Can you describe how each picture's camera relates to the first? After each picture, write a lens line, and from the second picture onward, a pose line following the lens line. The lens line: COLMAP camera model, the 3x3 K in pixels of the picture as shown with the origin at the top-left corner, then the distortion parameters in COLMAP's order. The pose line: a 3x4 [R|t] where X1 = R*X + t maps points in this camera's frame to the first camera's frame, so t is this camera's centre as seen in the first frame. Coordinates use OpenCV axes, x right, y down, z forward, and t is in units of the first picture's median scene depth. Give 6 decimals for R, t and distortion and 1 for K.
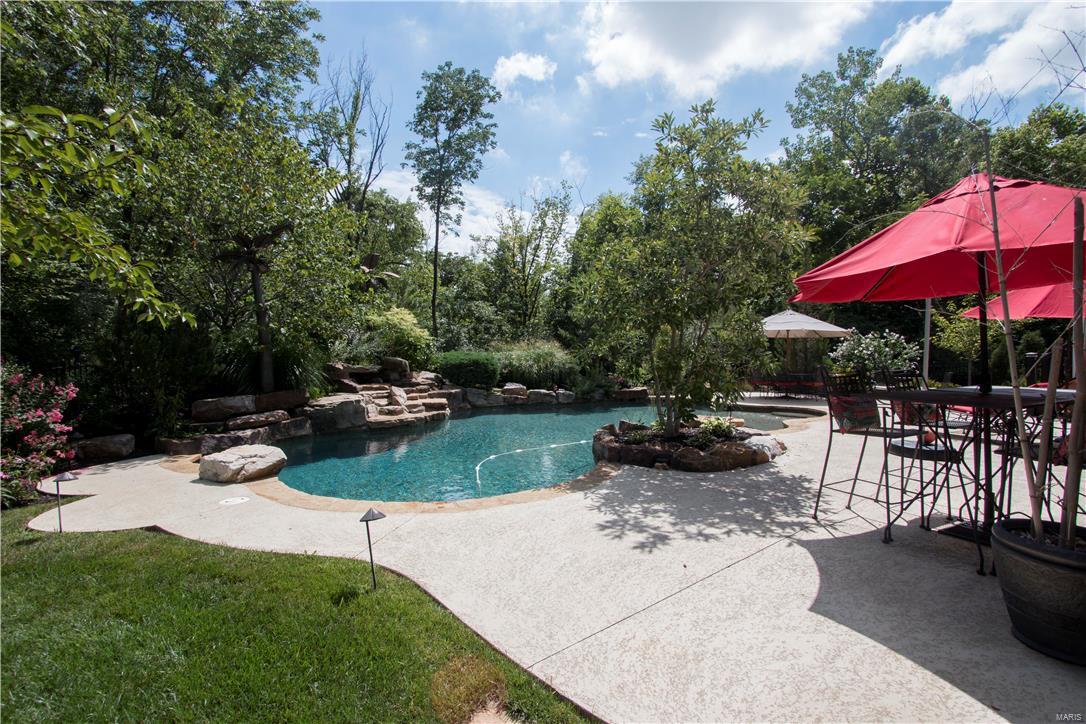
lens RADIAL K [[502.9, 0, 543.0], [0, 502.9, 371.3], [0, 0, 1]] dist [-0.031686, 0.007203]
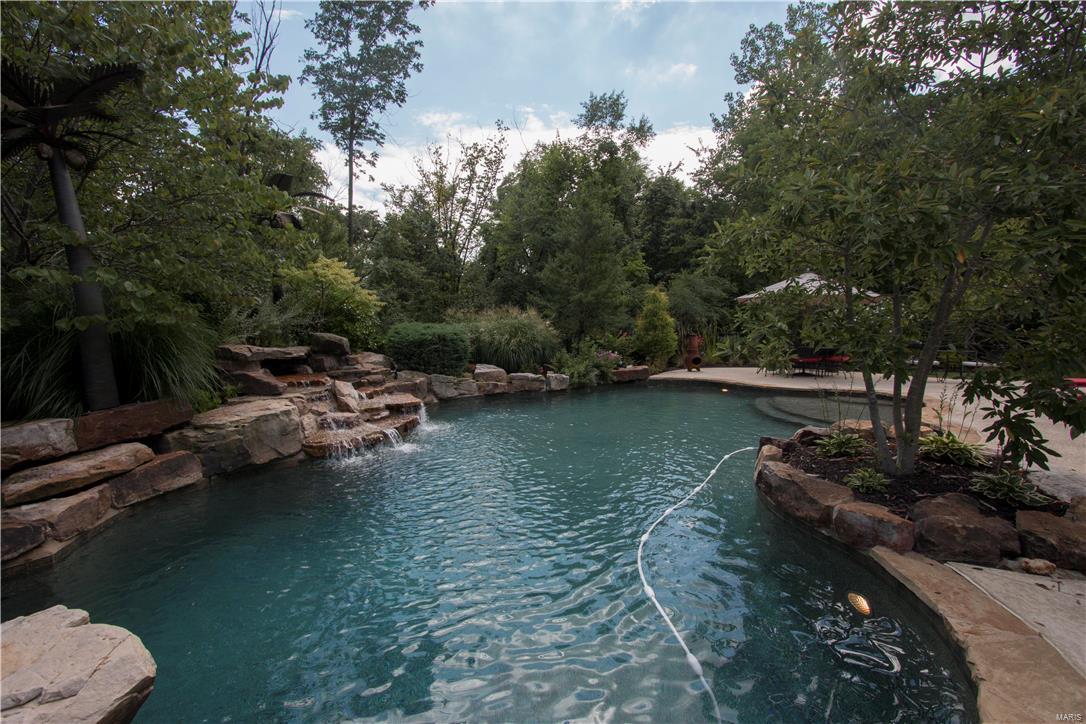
lens RADIAL K [[502.9, 0, 543.0], [0, 502.9, 371.3], [0, 0, 1]] dist [-0.031686, 0.007203]
pose [[0.980400, -0.023211, 0.195644, -0.122858], [0.010944, 0.997919, 0.063551, -0.013408], [-0.196712, -0.060164, 0.978614, 0.246886]]
